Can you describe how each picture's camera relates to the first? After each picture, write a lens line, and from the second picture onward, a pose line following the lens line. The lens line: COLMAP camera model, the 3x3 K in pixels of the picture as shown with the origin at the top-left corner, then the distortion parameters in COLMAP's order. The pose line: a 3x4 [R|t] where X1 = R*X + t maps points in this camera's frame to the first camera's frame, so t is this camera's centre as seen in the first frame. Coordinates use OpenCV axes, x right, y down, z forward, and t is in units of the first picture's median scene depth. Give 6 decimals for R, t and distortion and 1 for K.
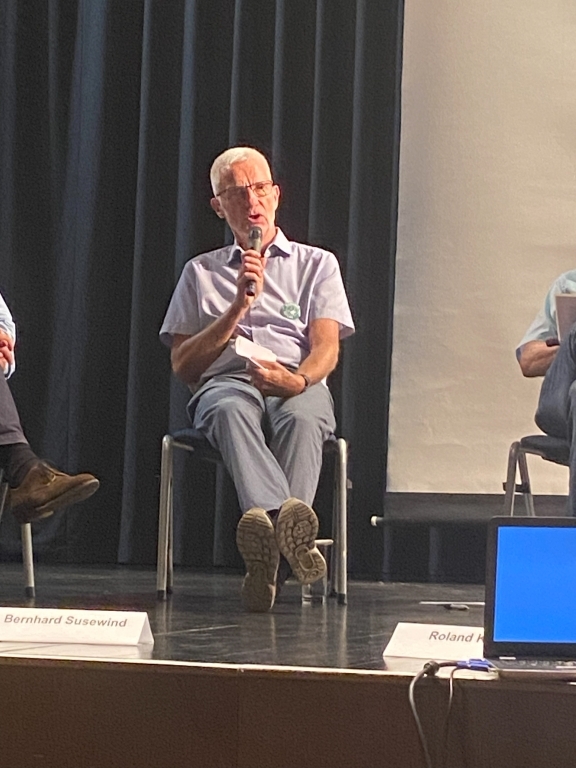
lens RADIAL K [[2203.6, 0, 288.0], [0, 2203.6, 384.0], [0, 0, 1]] dist [0.081641, 0.988671]
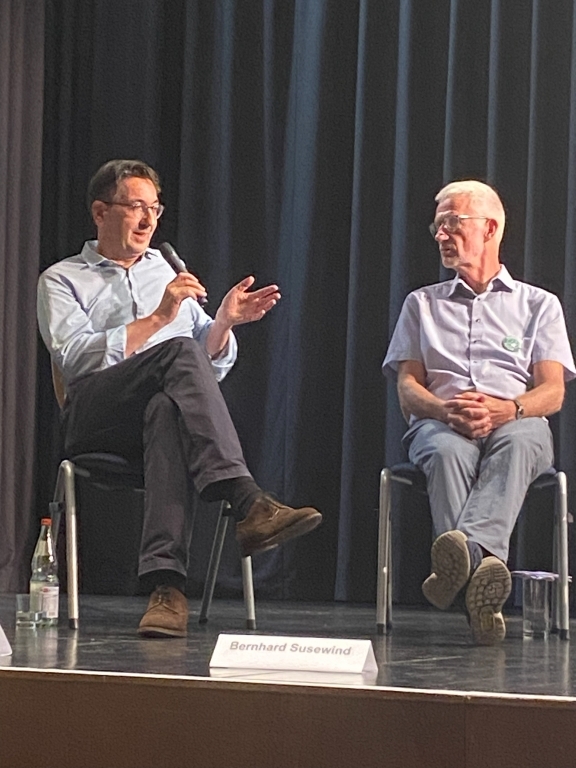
lens RADIAL K [[2509.3, 0, 288.0], [0, 2509.3, 384.0], [0, 0, 1]] dist [-1.372048, 41.182688]
pose [[0.996439, -0.003030, -0.084262, -0.005172], [0.002104, 0.999936, -0.011074, -0.002664], [0.084290, 0.010857, 0.996382, -0.133318]]
